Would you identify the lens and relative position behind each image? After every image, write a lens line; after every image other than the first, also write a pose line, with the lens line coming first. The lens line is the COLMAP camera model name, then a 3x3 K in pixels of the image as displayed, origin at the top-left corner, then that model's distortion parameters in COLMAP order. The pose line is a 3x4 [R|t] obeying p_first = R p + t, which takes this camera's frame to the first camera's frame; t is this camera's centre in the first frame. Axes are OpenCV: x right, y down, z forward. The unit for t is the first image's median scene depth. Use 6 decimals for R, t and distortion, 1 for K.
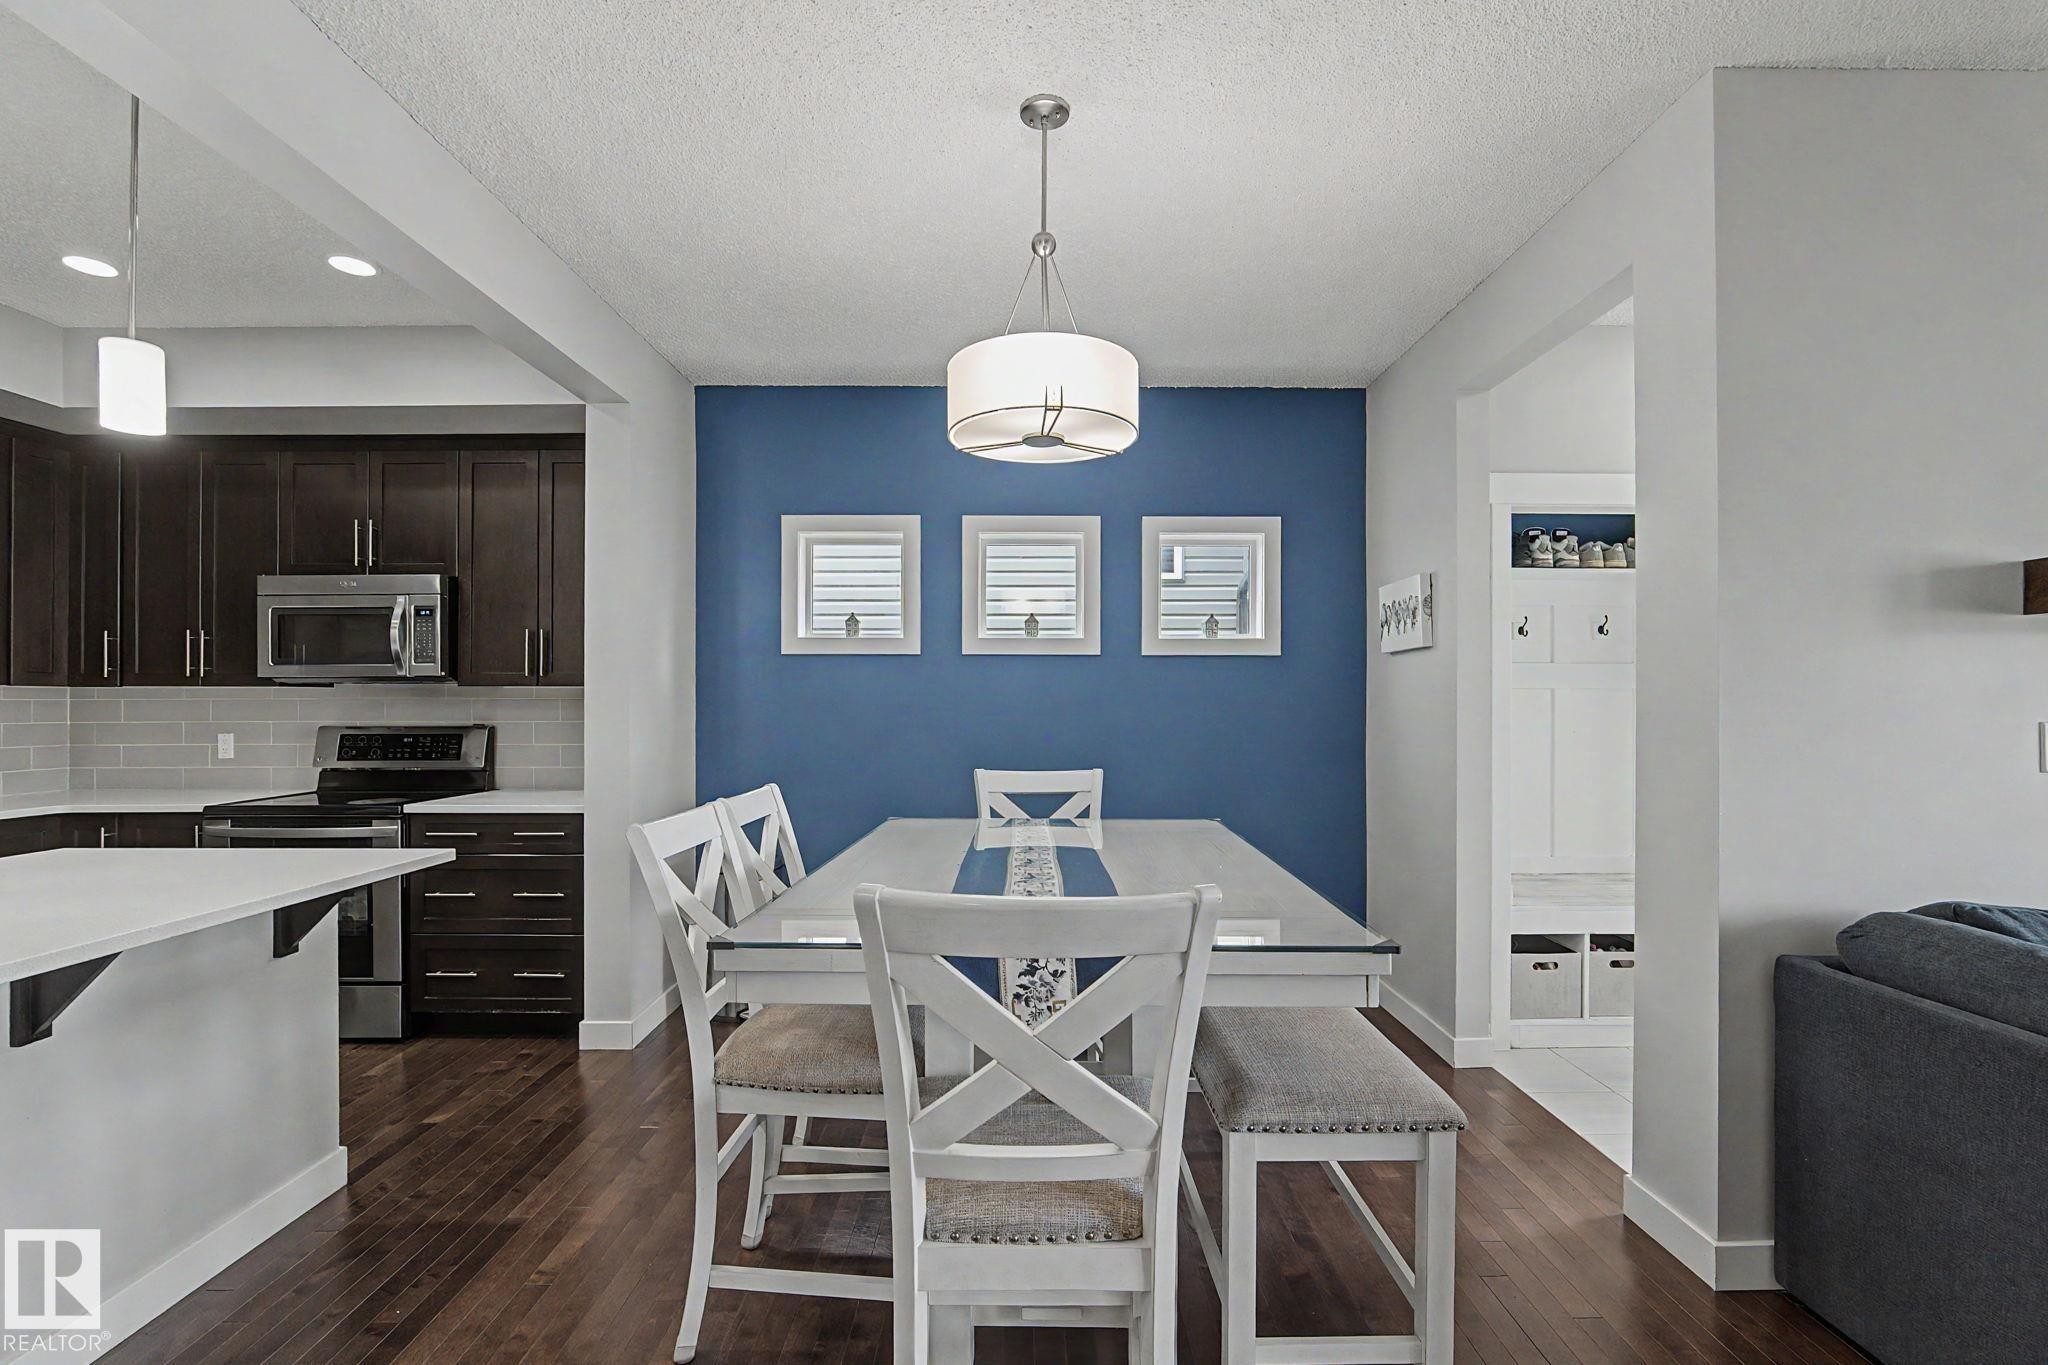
lens RADIAL K [[926.8, 0, 1039.3], [0, 926.8, 688.5], [0, 0, 1]] dist [-0.001166, 0.000261]
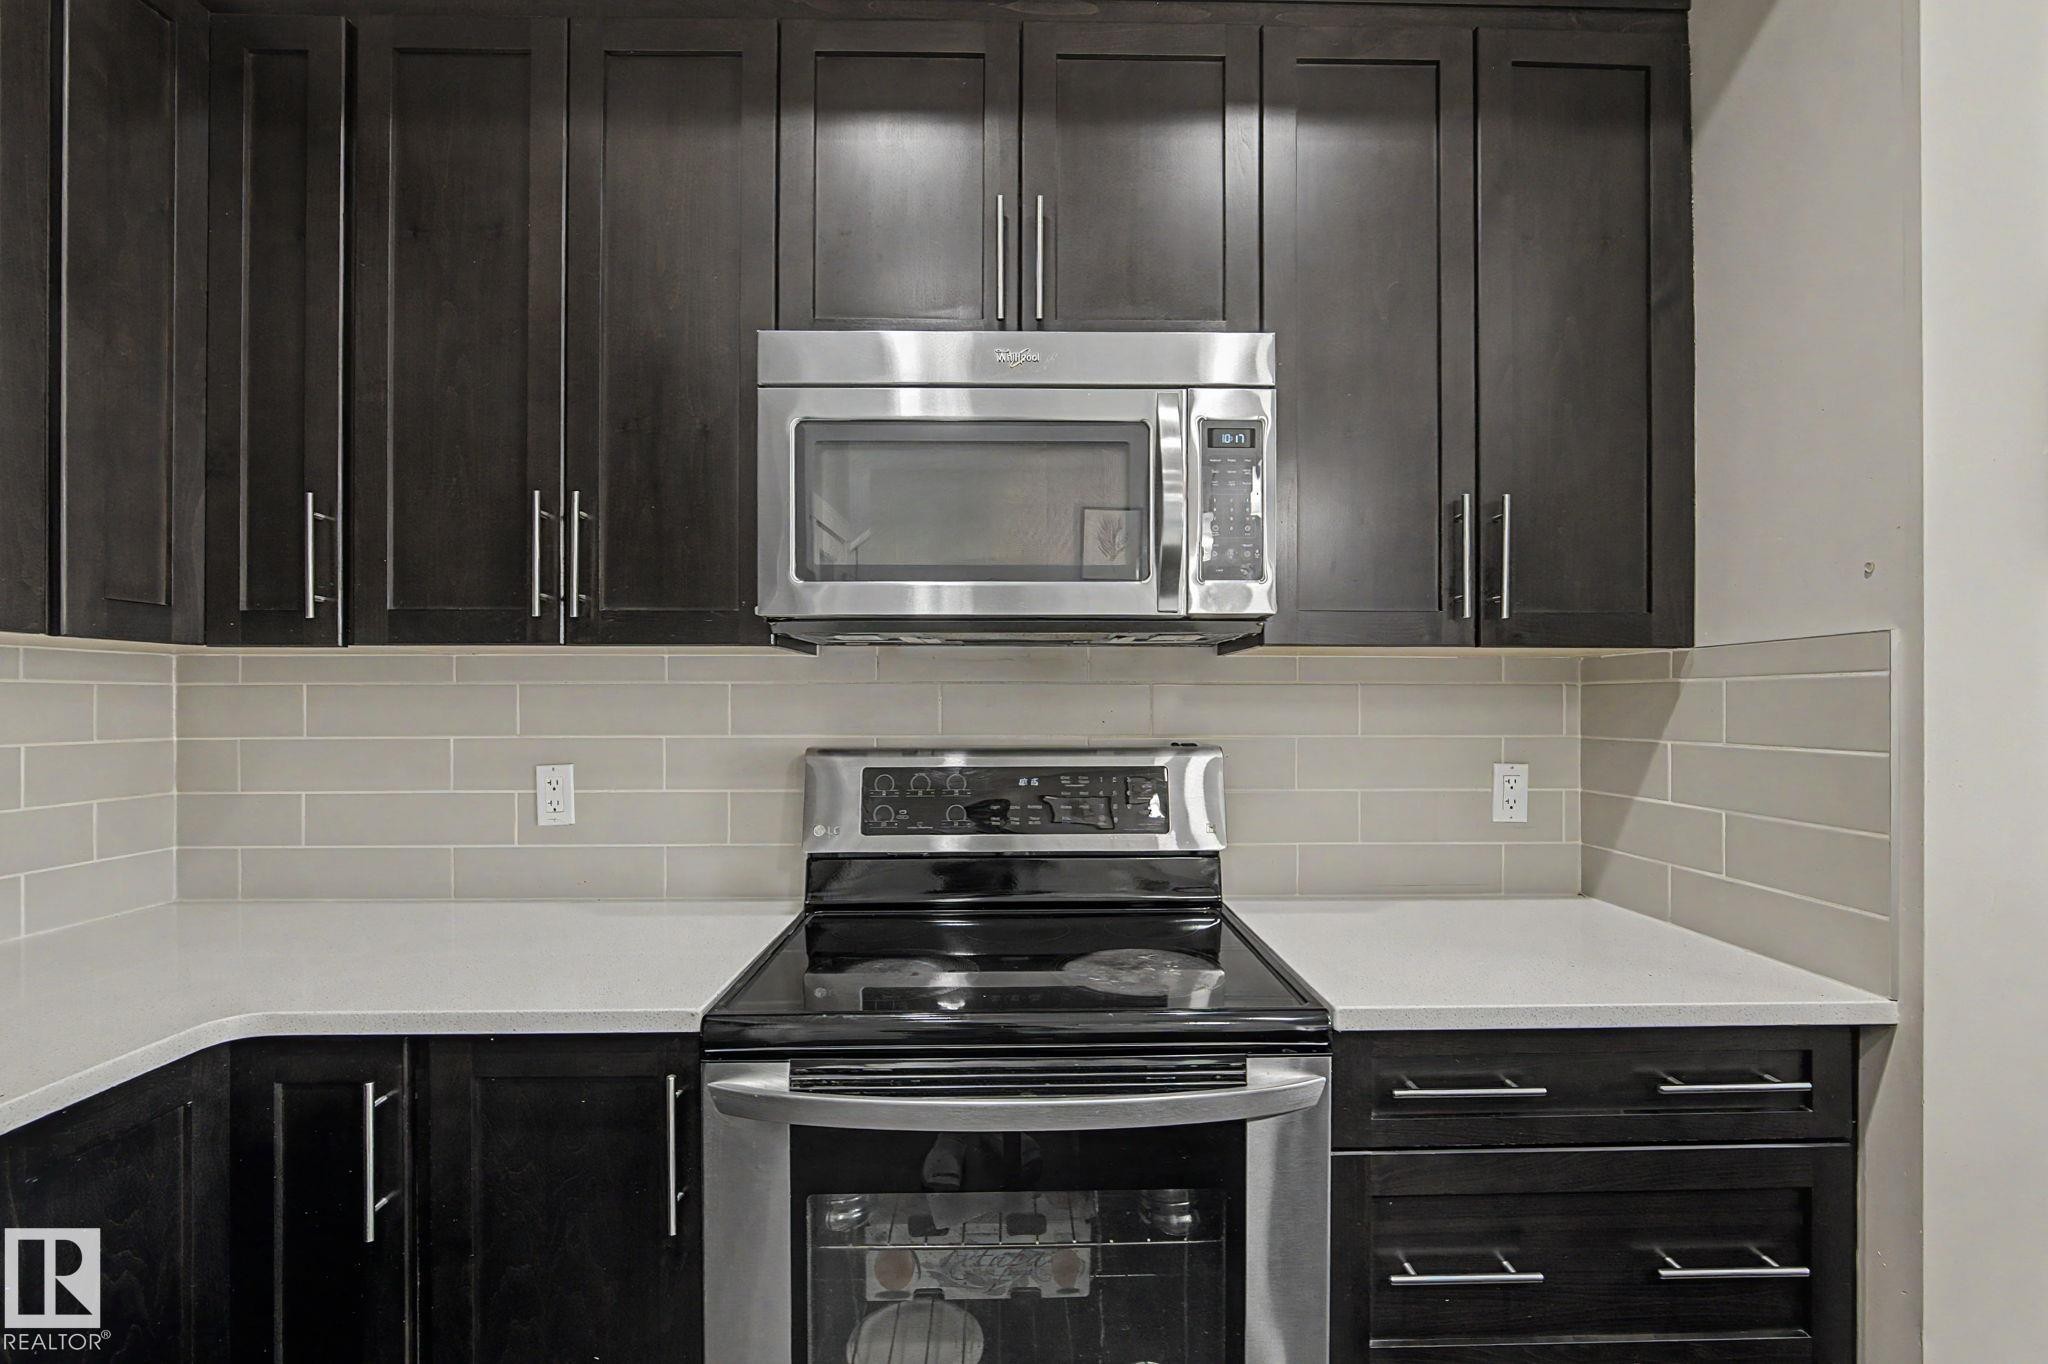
lens RADIAL K [[926.8, 0, 1039.3], [0, 926.8, 688.0], [0, 0, 1]] dist [-0.001166, 0.000261]
pose [[0.999758, 0.001755, 0.021916, -0.724228], [-0.001621, 0.999980, -0.006120, 0.017013], [-0.021926, 0.006083, 0.999741, 0.622641]]
